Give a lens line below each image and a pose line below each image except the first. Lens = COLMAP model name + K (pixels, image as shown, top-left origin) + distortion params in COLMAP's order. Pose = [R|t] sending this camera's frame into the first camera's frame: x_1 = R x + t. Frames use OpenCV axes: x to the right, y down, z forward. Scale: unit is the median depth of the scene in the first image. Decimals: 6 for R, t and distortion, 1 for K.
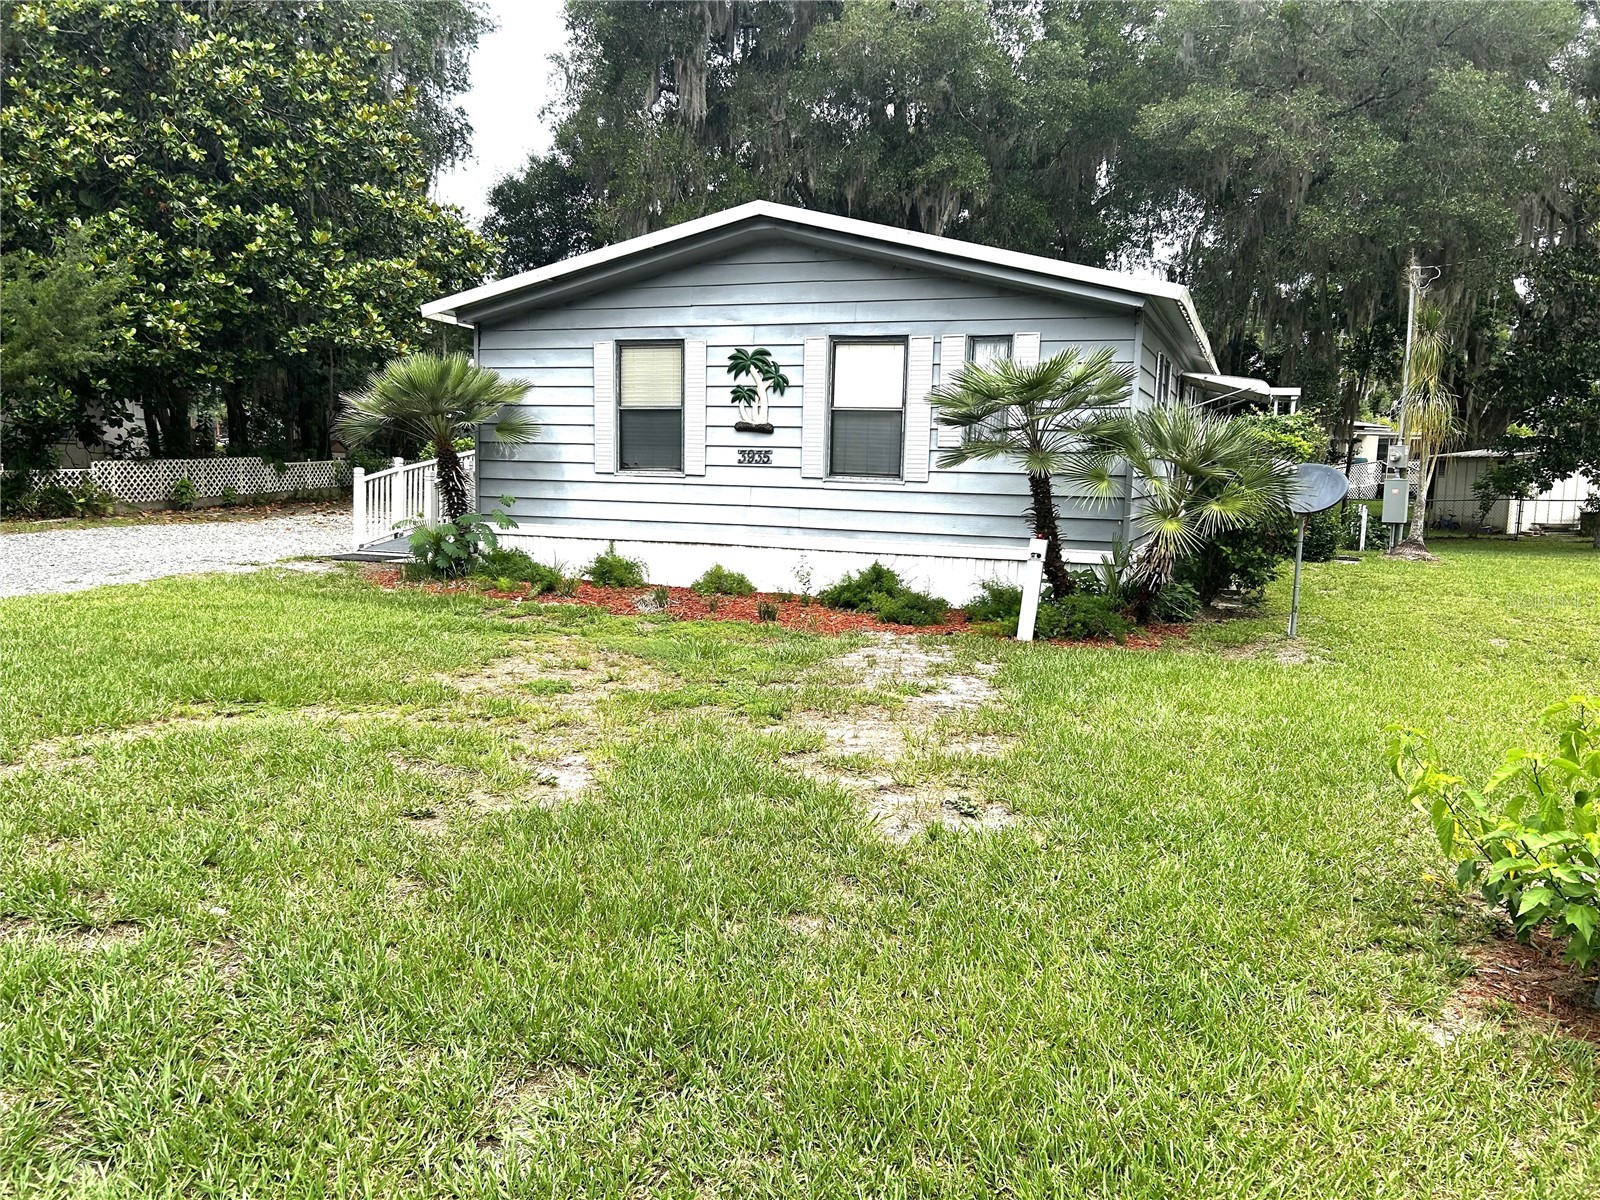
lens RADIAL K [[1195.0, 0, 806.4], [0, 1195.0, 609.9], [0, 0, 1]] dist [0.058642, -0.079947]
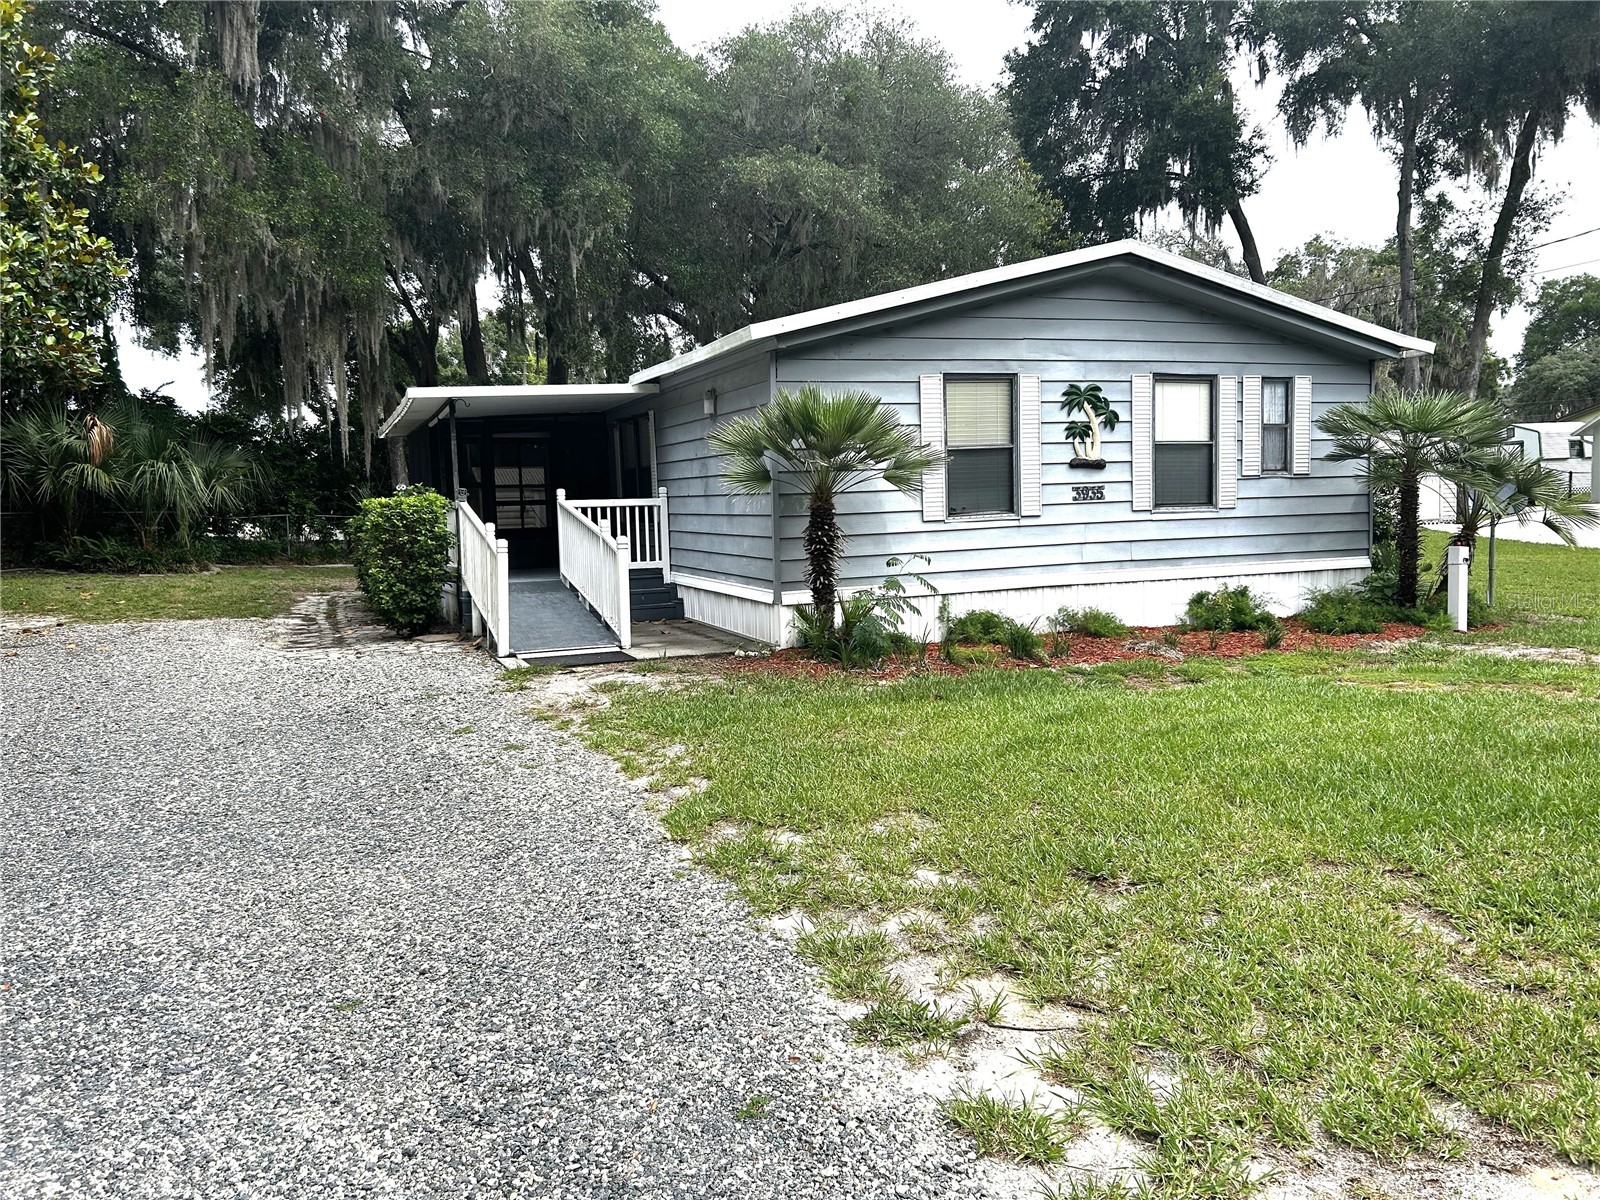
lens RADIAL K [[1195.0, 0, 806.4], [0, 1195.0, 609.9], [0, 0, 1]] dist [0.058642, -0.079947]
pose [[0.722398, -0.108821, 0.682861, -0.904327], [0.134438, 0.990798, 0.015672, -0.080199], [-0.678282, 0.080481, 0.730381, 0.447045]]
